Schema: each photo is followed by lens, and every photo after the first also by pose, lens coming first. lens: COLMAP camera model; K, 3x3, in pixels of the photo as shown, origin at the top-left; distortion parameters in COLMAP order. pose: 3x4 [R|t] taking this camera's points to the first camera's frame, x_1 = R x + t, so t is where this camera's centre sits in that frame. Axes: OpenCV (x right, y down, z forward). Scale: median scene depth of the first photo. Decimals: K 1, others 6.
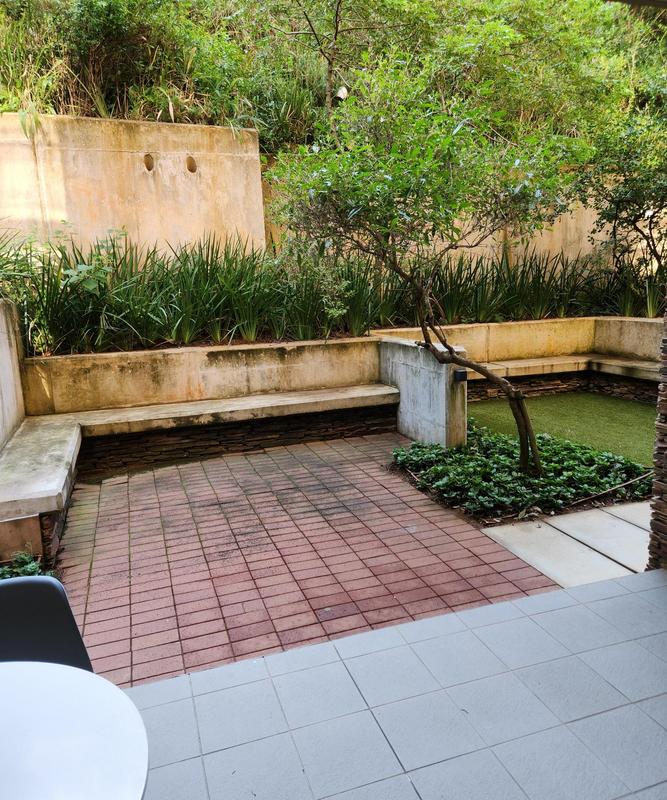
lens RADIAL K [[588.7, 0, 331.5], [0, 588.7, 387.3], [0, 0, 1]] dist [0.076588, -0.063810]
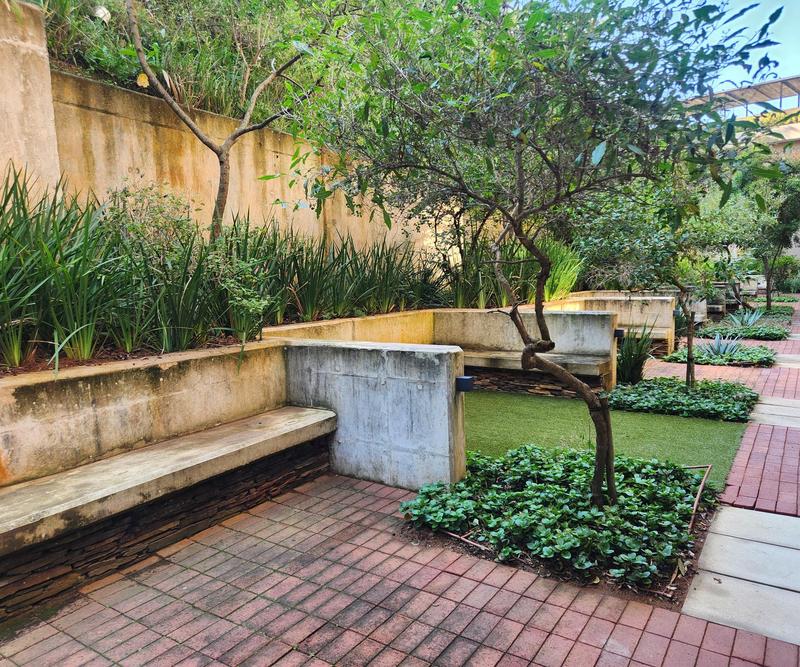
lens RADIAL K [[588.7, 0, 400.0], [0, 588.7, 333.5], [0, 0, 1]] dist [0.076588, -0.063810]
pose [[0.796175, -0.047357, 0.603211, -0.251671], [0.102626, 0.993057, -0.057492, -0.041750], [-0.596300, 0.107679, 0.795507, 0.390160]]
